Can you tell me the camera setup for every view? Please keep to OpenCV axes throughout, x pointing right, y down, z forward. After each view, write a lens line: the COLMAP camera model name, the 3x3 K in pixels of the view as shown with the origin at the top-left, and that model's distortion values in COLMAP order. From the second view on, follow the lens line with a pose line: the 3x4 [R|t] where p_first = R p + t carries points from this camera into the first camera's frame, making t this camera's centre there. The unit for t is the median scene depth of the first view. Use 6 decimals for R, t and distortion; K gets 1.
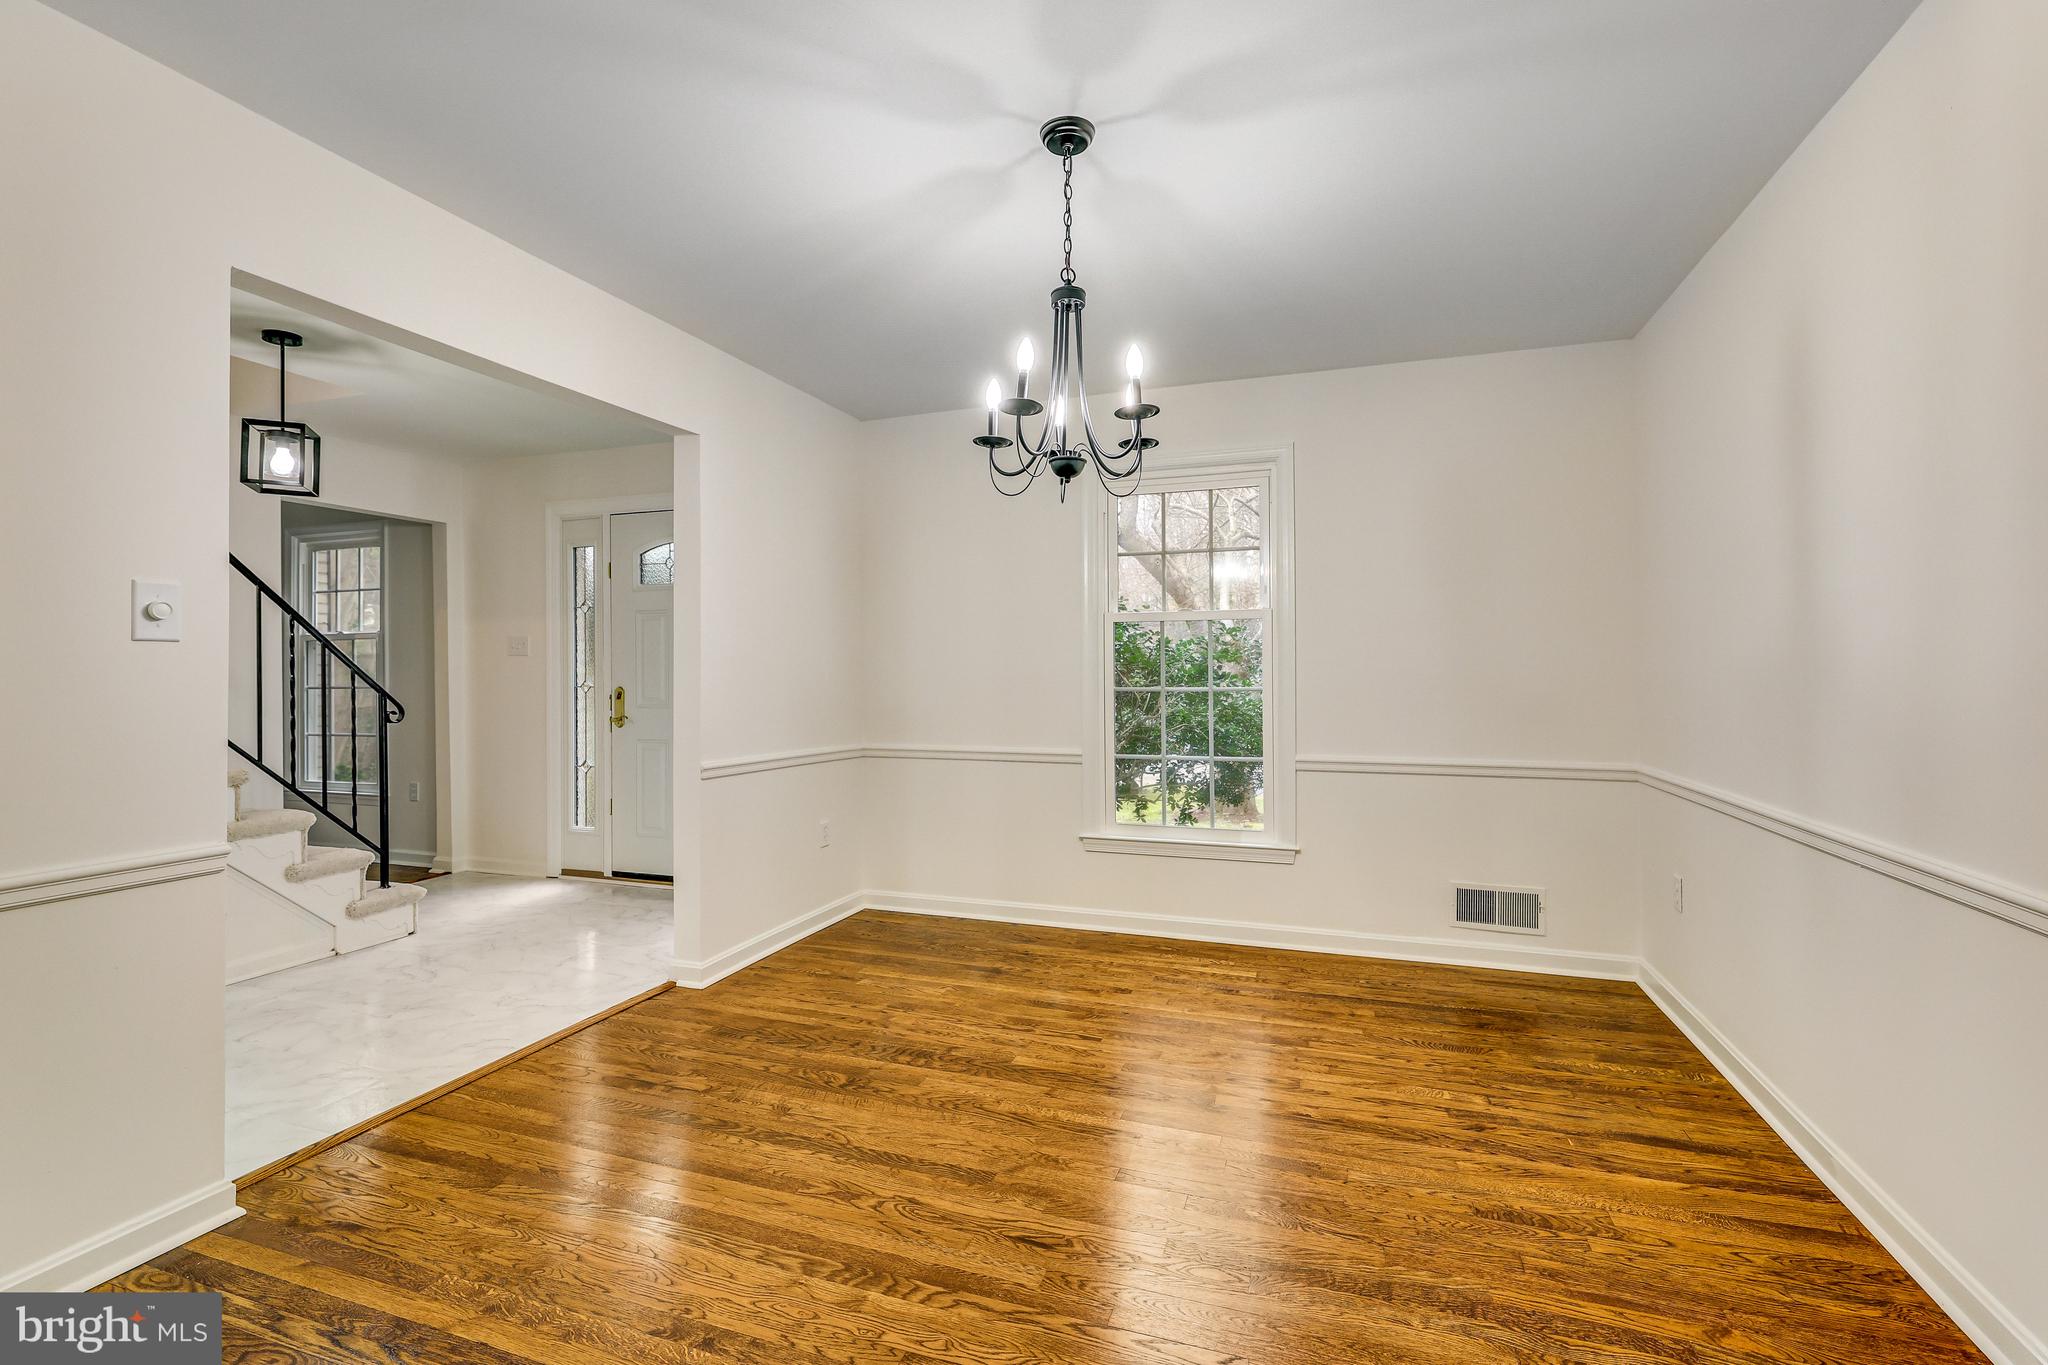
lens RADIAL K [[916.1, 0, 1017.2], [0, 916.1, 669.7], [0, 0, 1]] dist [-0.002332, -0.000041]
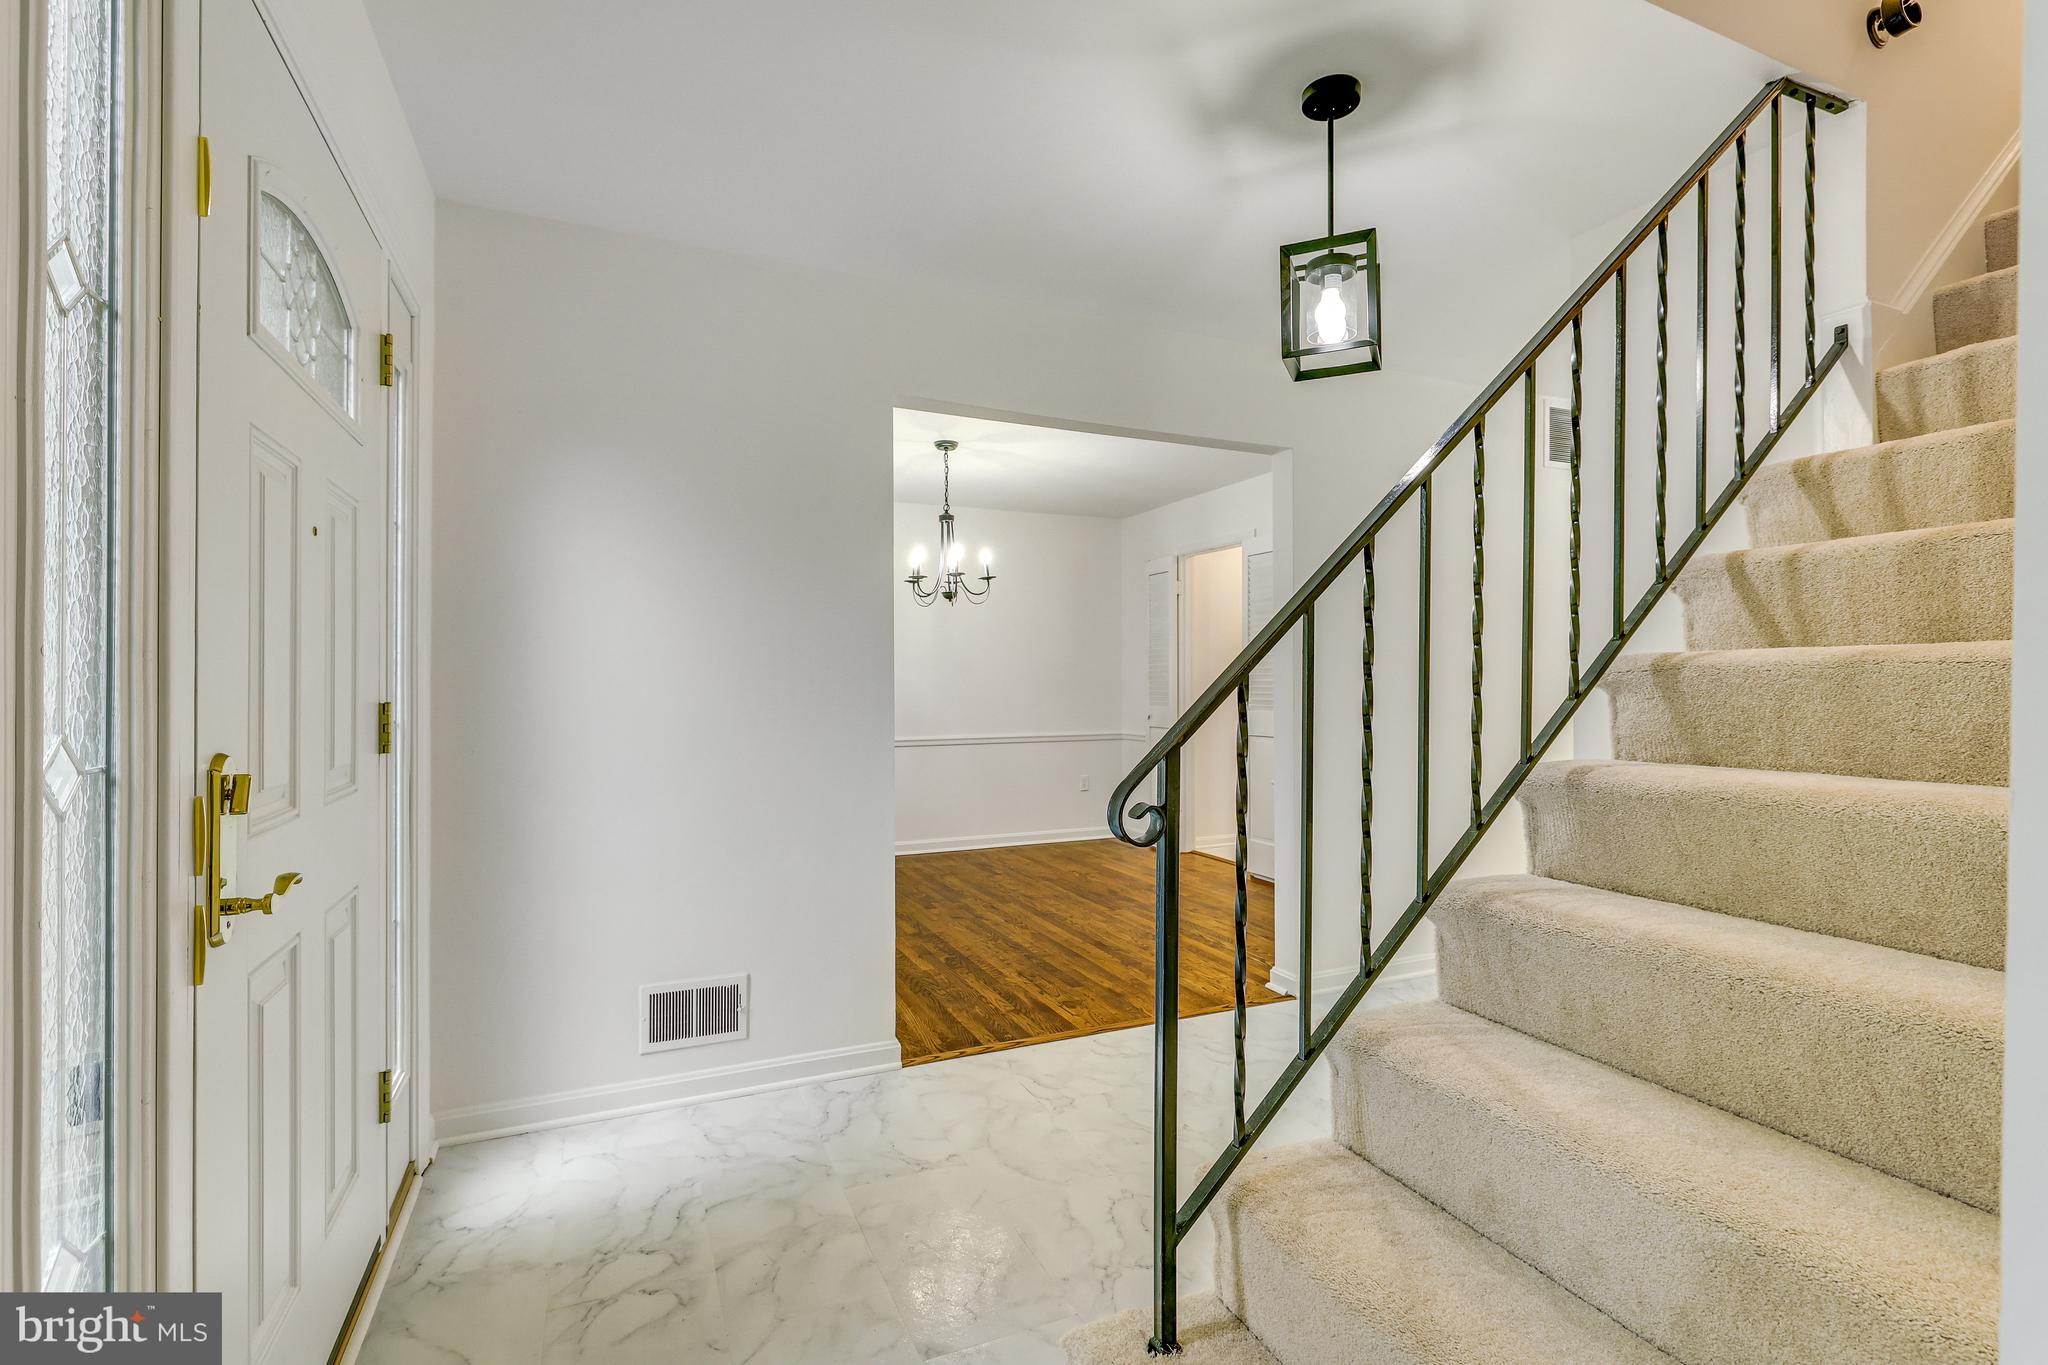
lens RADIAL K [[948.8, 0, 1024.0], [0, 948.8, 682.5], [0, 0, 1]] dist [-0.001174, -0.000086]
pose [[-0.689400, 0.005560, 0.724359, -1.456740], [0.003729, 0.999985, -0.004126, 0.005308], [-0.724371, -0.000143, -0.689411, 2.047021]]
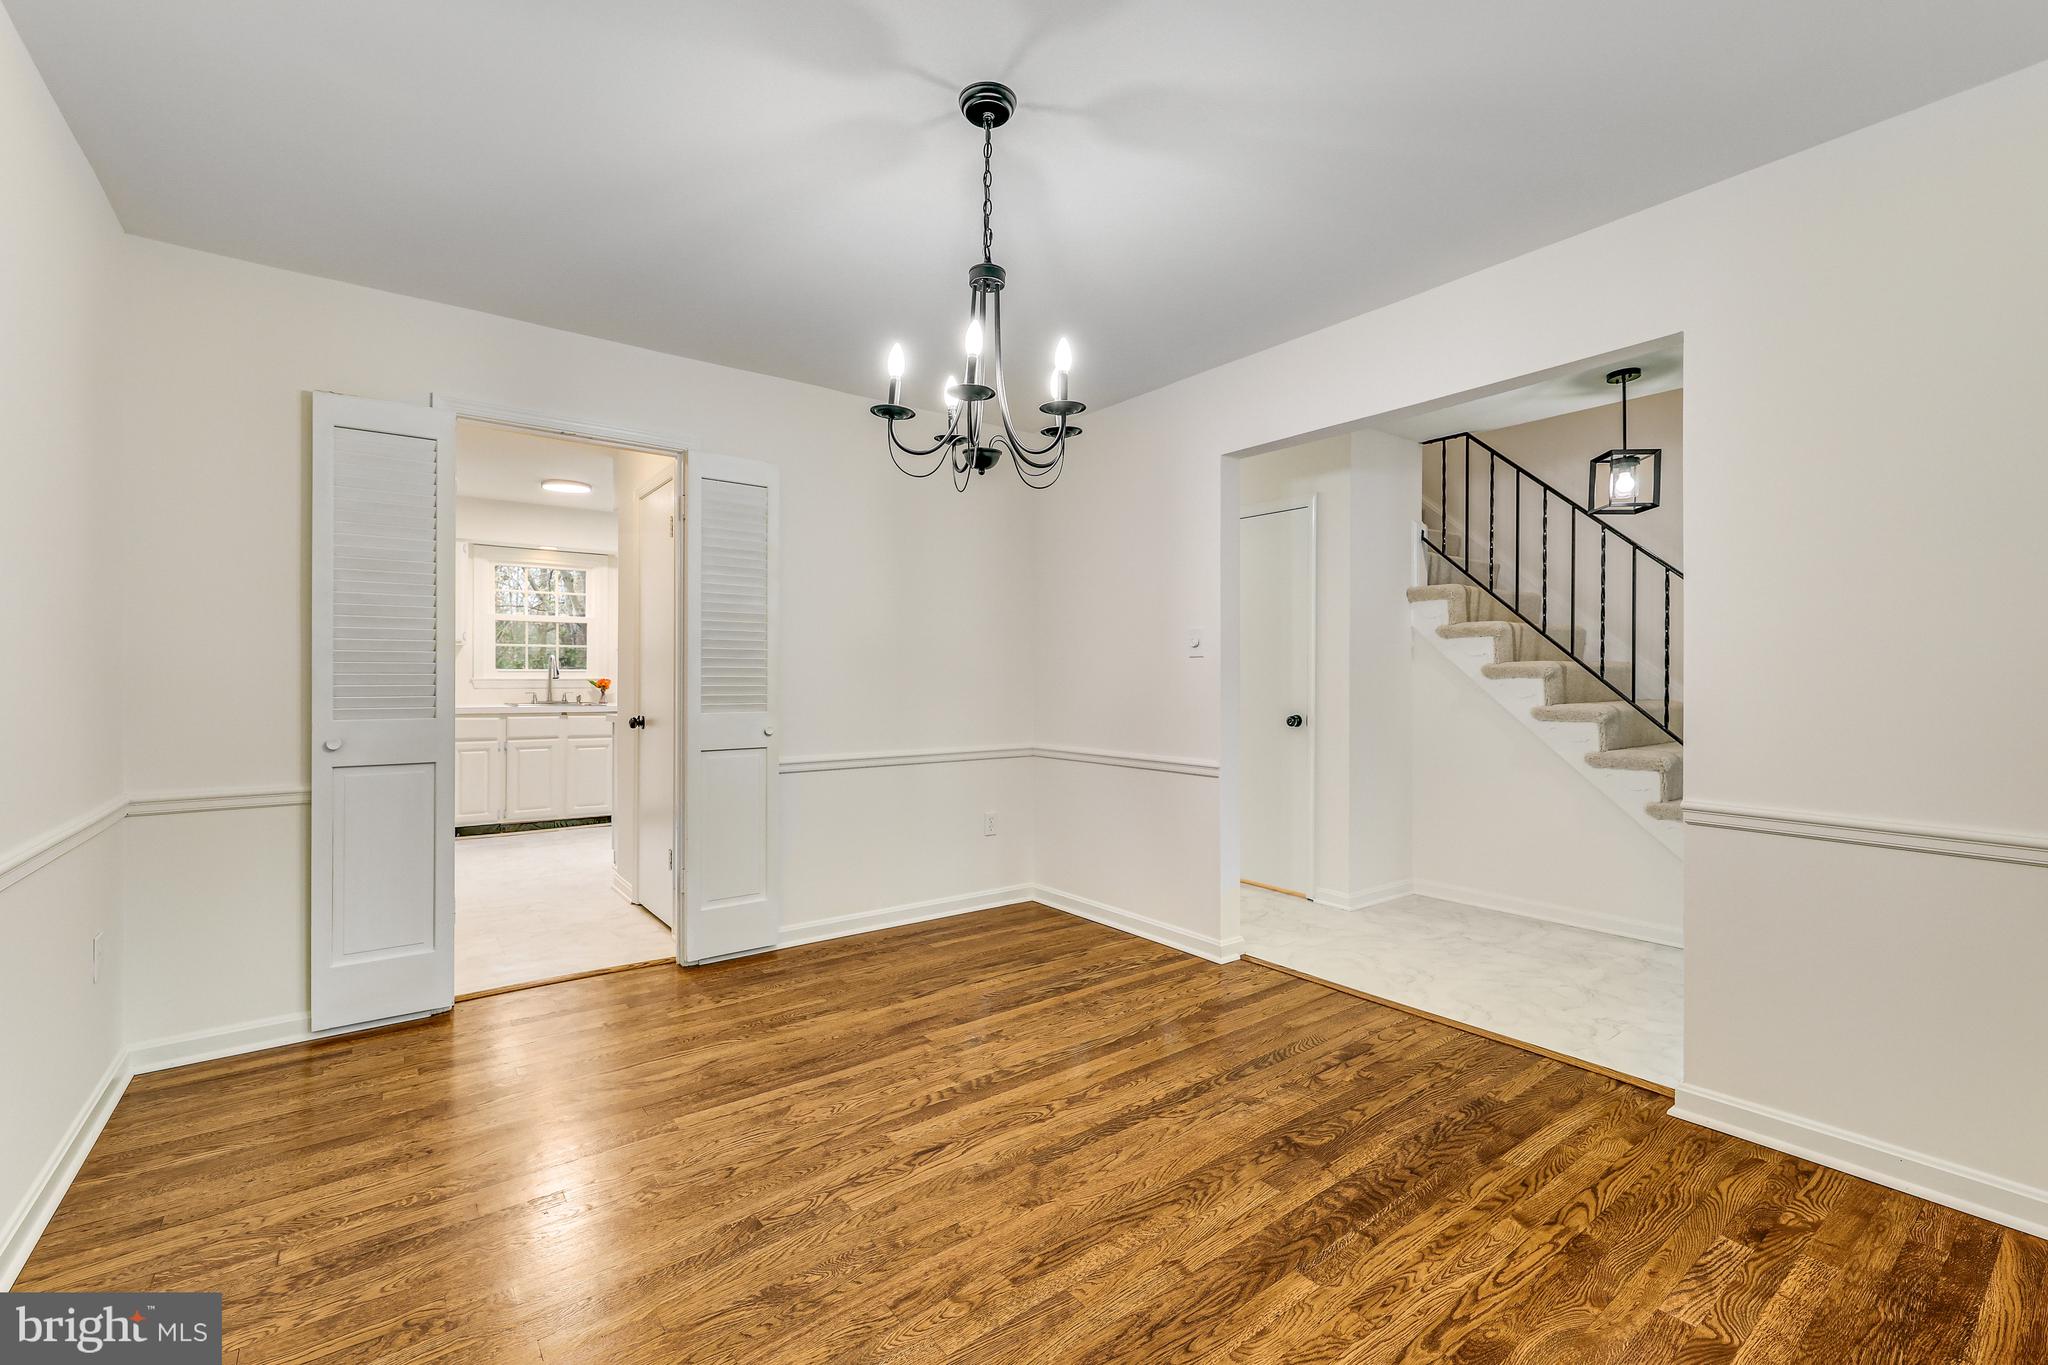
lens RADIAL K [[870.3, 0, 1019.8], [0, 870.3, 673.8], [0, 0, 1]] dist [-0.000832, -0.000029]
pose [[-0.547196, 0.000051, -0.837004, 0.662978], [0.003600, 0.999991, -0.002293, 0.009026], [0.836996, -0.004268, -0.547192, 1.268554]]
